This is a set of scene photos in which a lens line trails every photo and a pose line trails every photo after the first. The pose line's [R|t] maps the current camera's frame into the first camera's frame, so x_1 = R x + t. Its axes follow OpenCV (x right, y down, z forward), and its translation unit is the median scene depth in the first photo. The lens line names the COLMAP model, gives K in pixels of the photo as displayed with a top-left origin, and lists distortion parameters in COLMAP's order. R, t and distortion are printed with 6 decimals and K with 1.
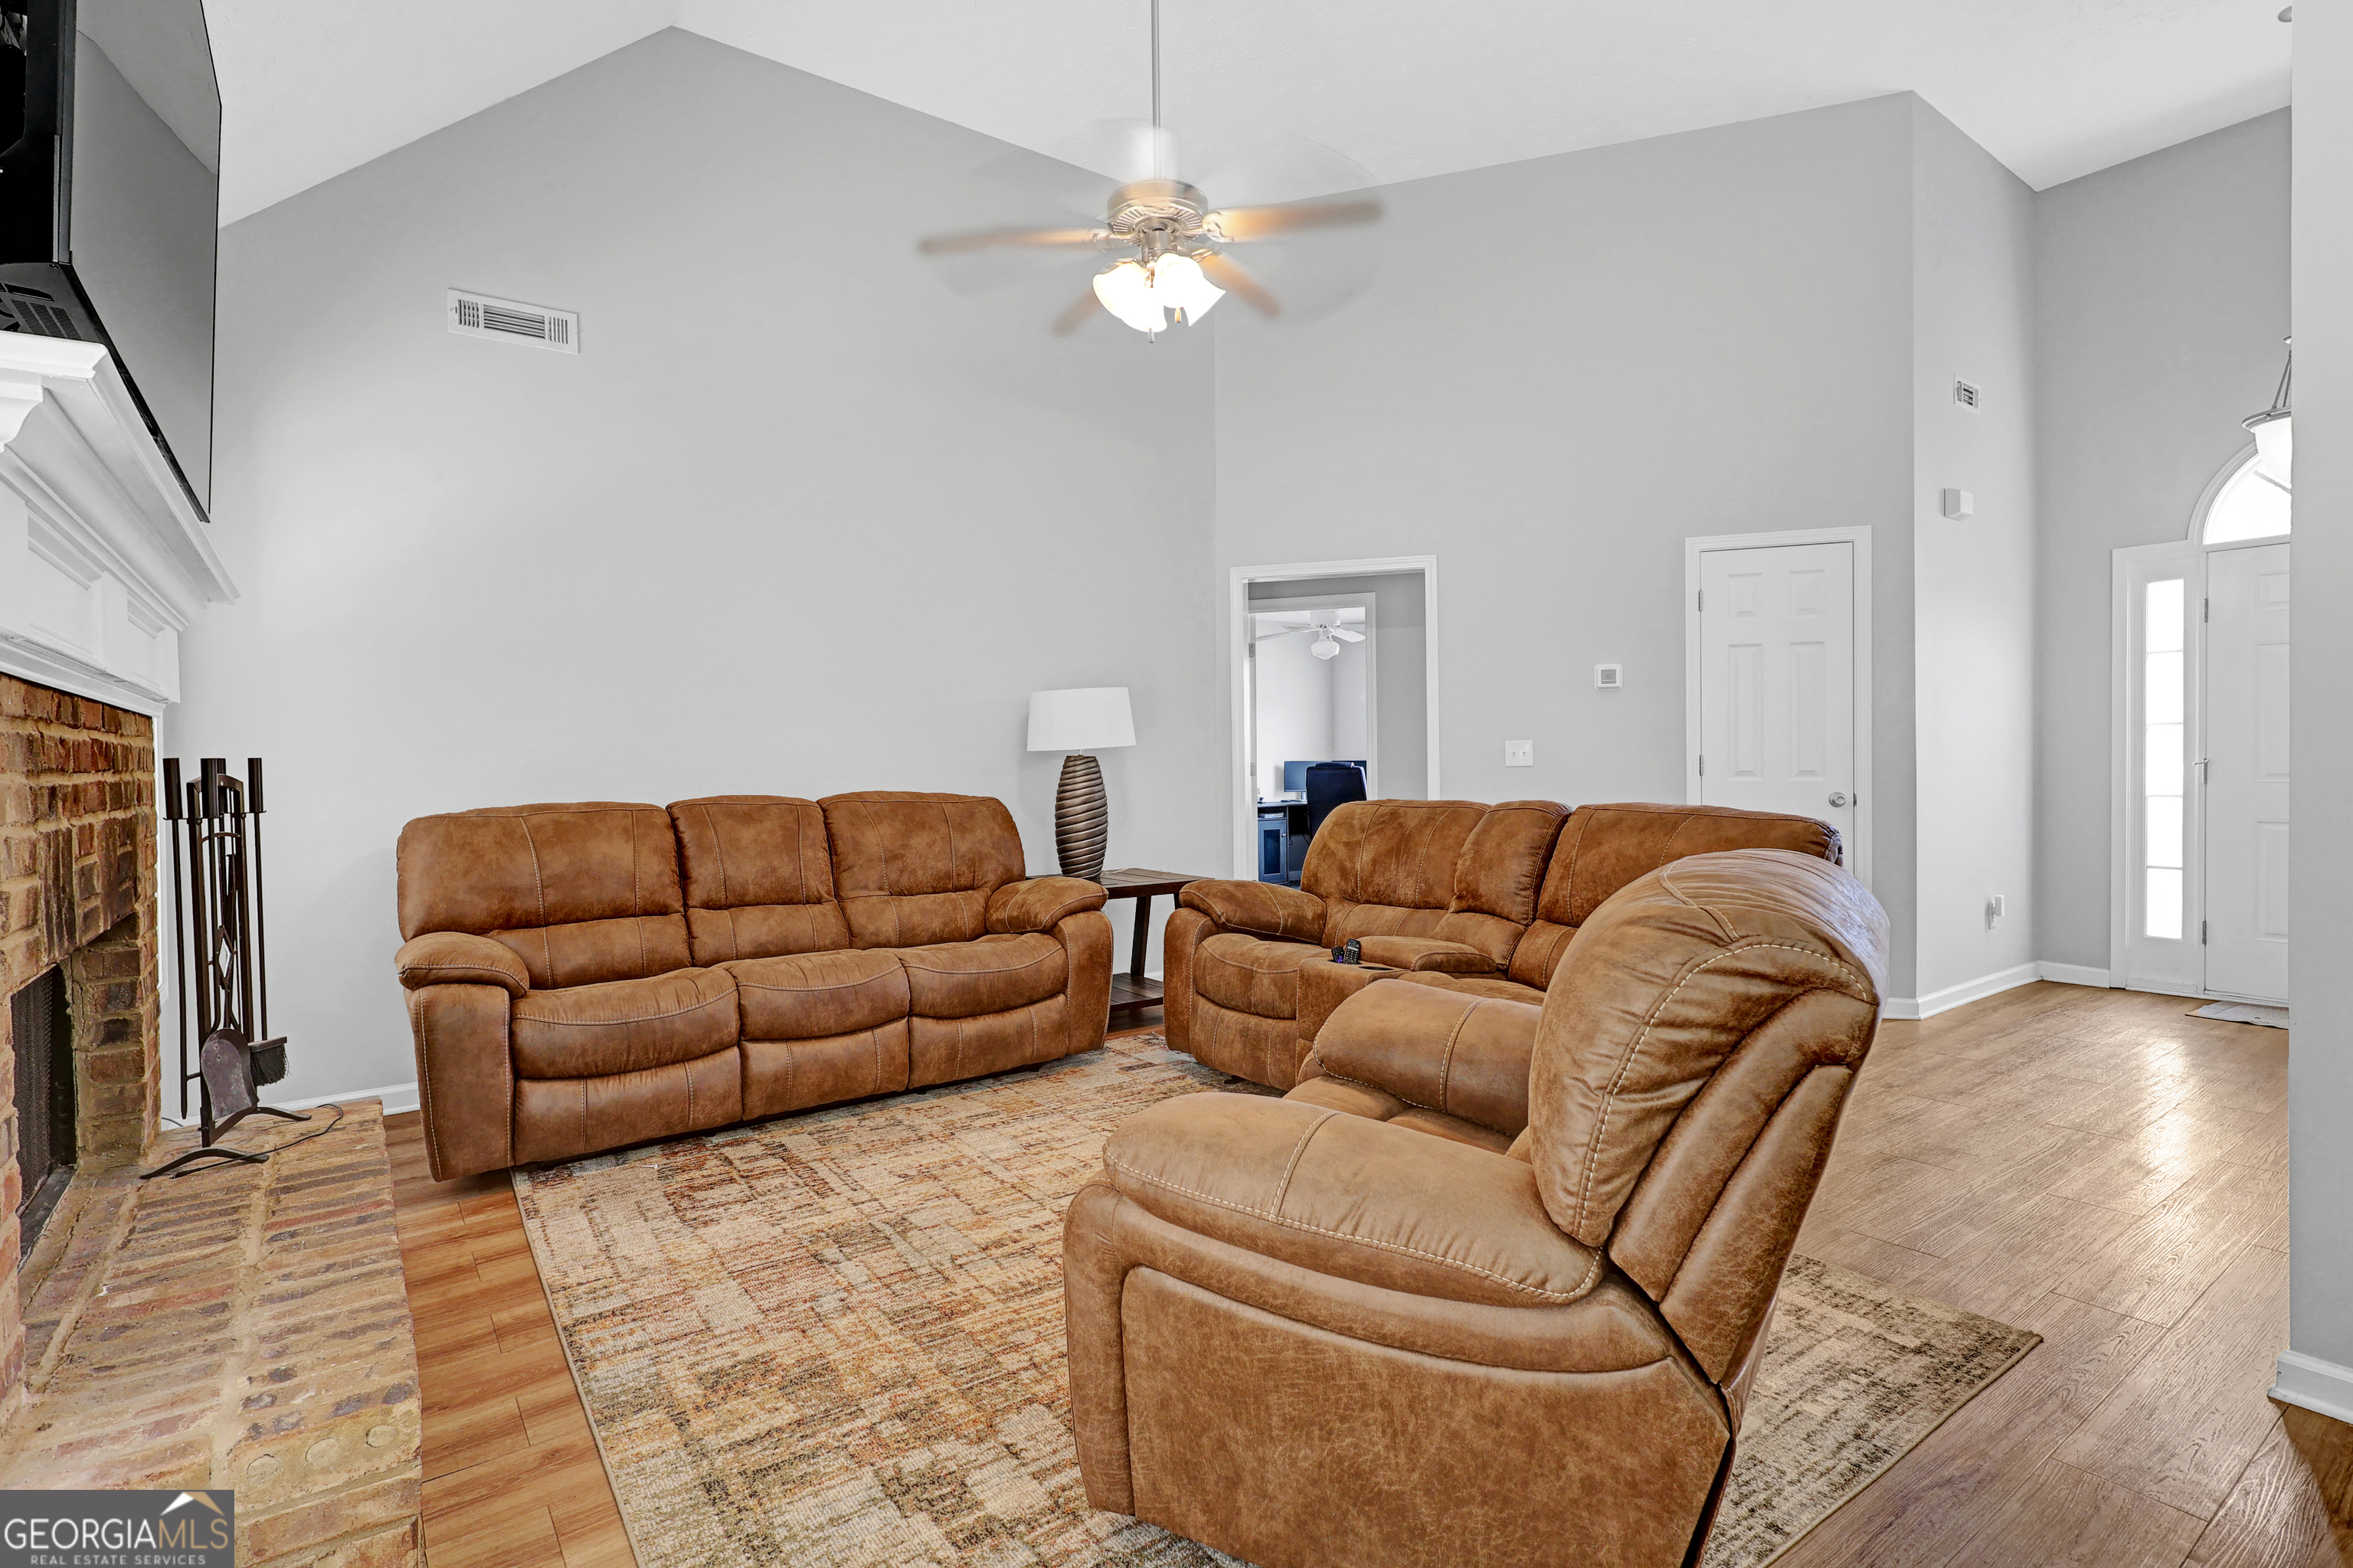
lens RADIAL K [[1138.1, 0, 1178.1], [0, 1138.1, 768.8], [0, 0, 1]] dist [0.000851, -0.000090]
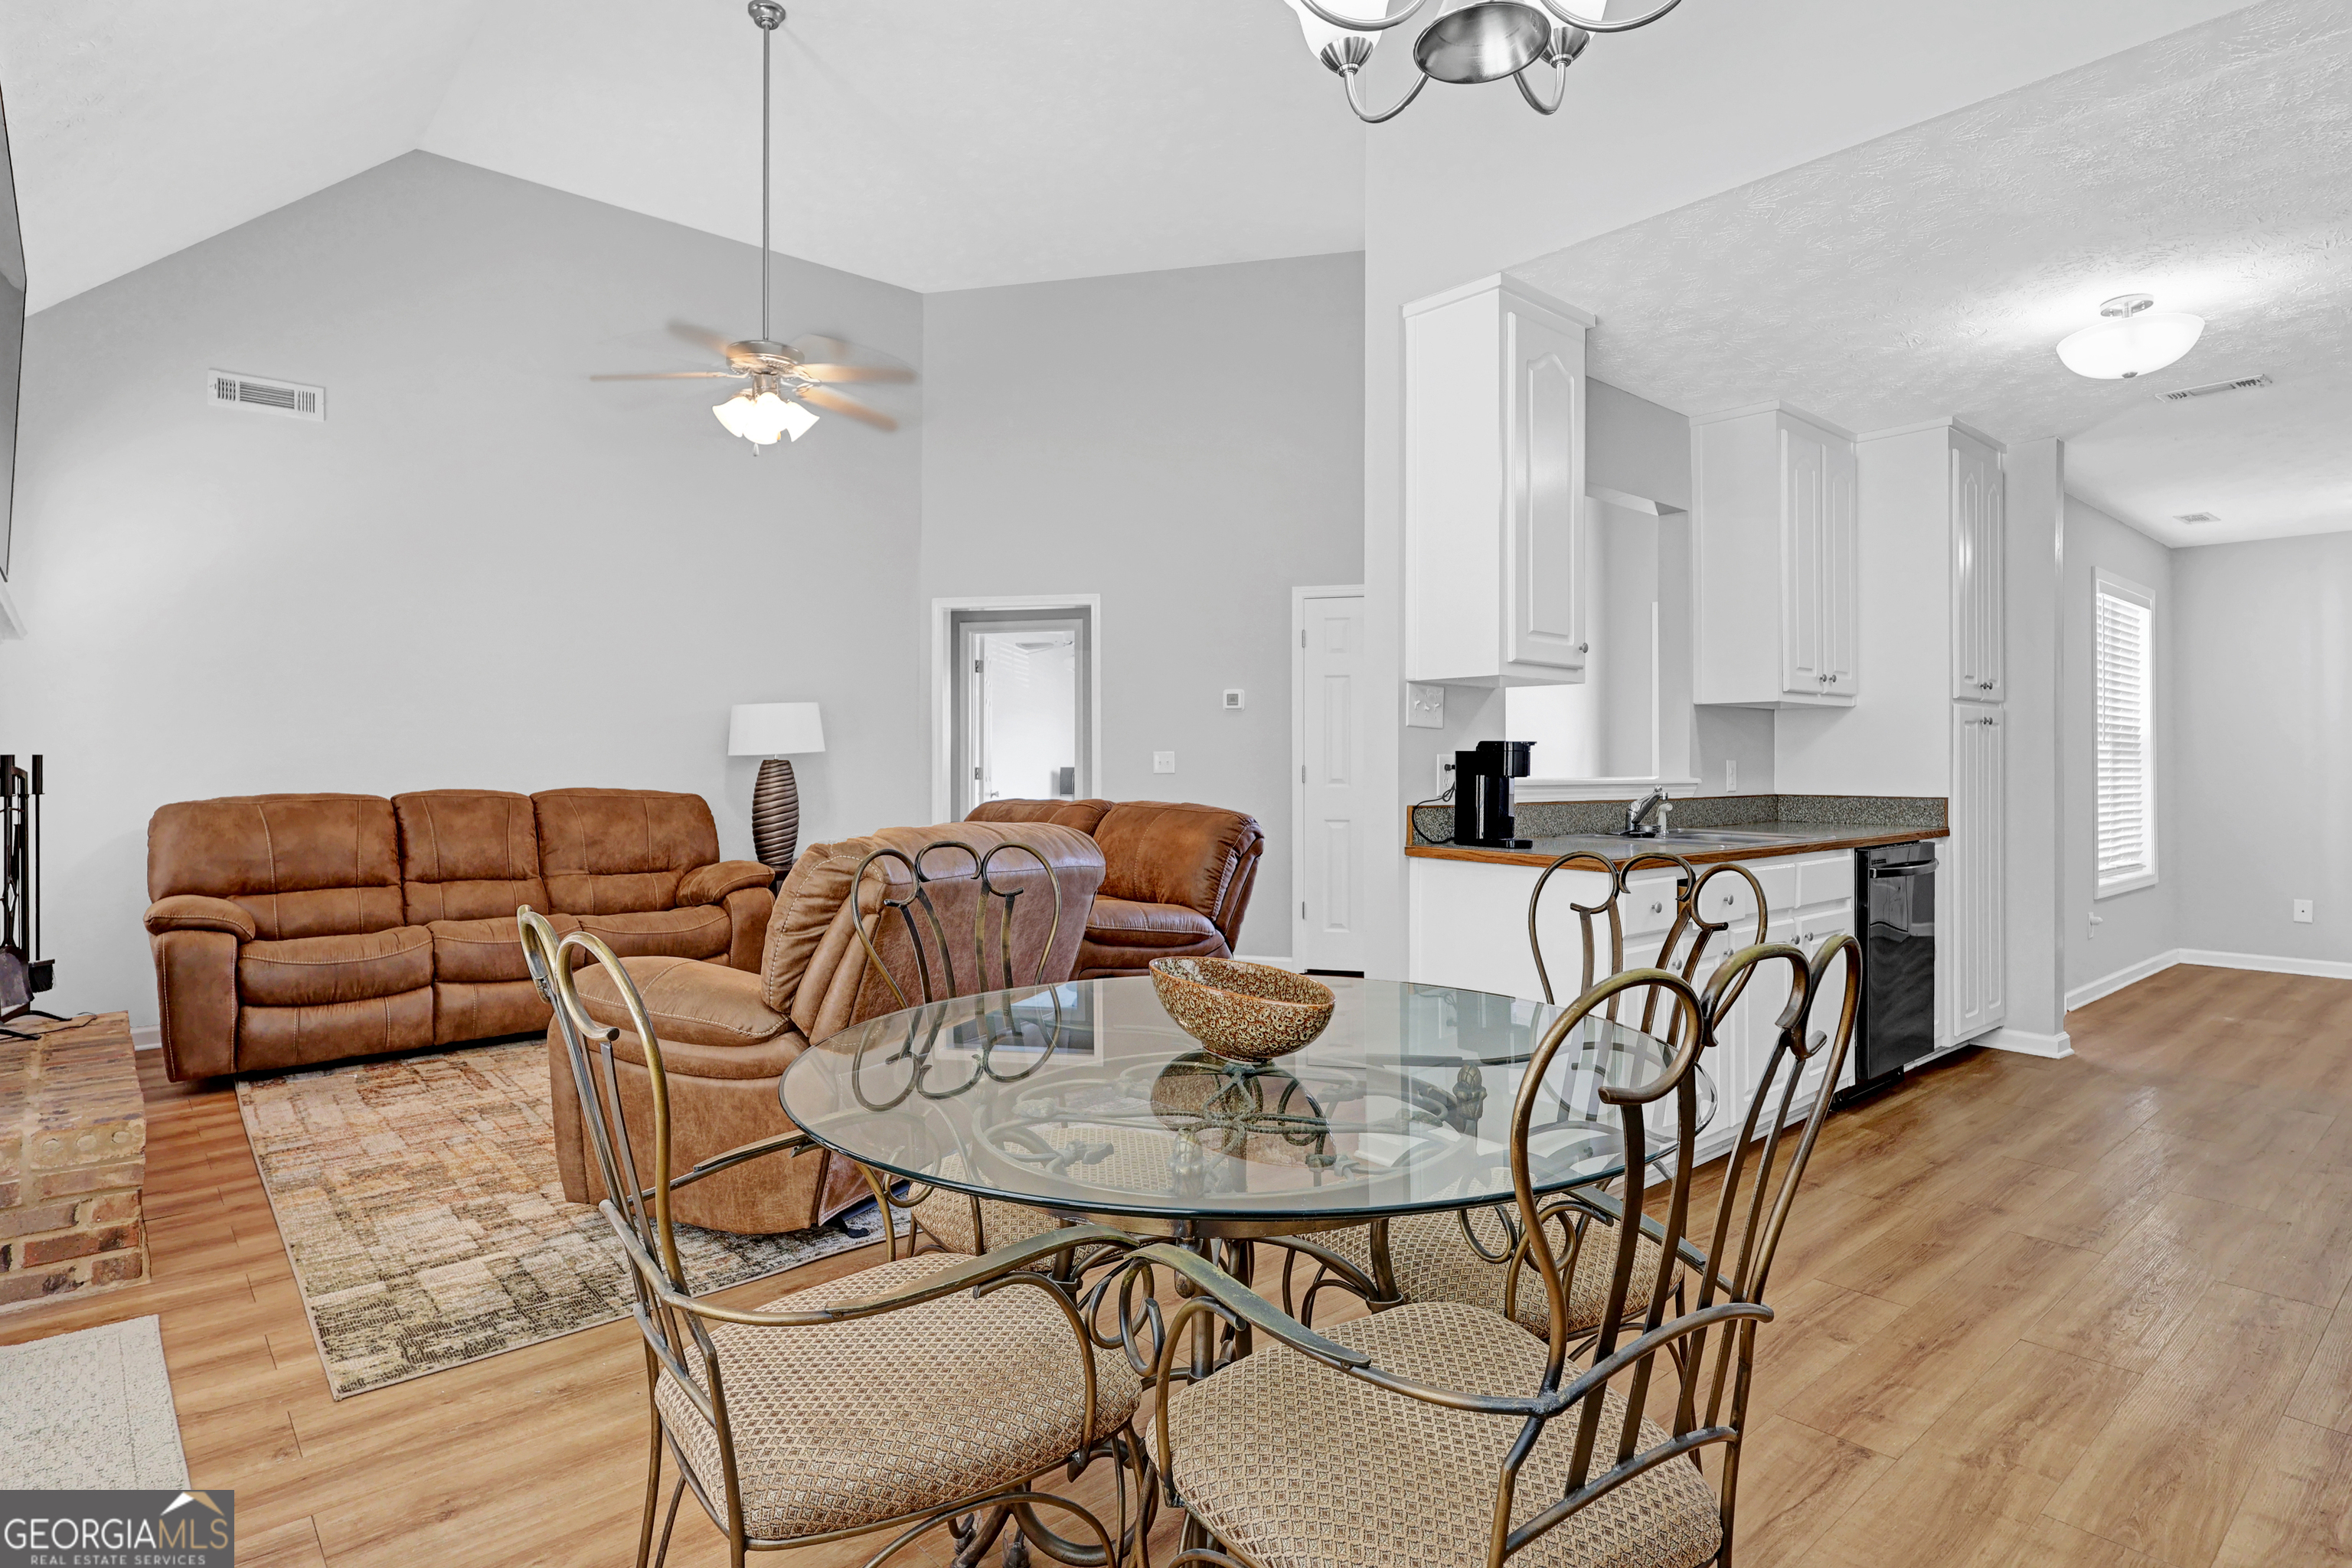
lens RADIAL K [[1229.5, 0, 1177.5], [0, 1229.5, 743.0], [0, 0, 1]] dist [0.001270, 0.000266]
pose [[0.995938, 0.013728, 0.088987, 0.312708], [-0.011440, 0.999592, -0.026172, -0.000239], [-0.089310, 0.025048, 0.995689, -0.441264]]
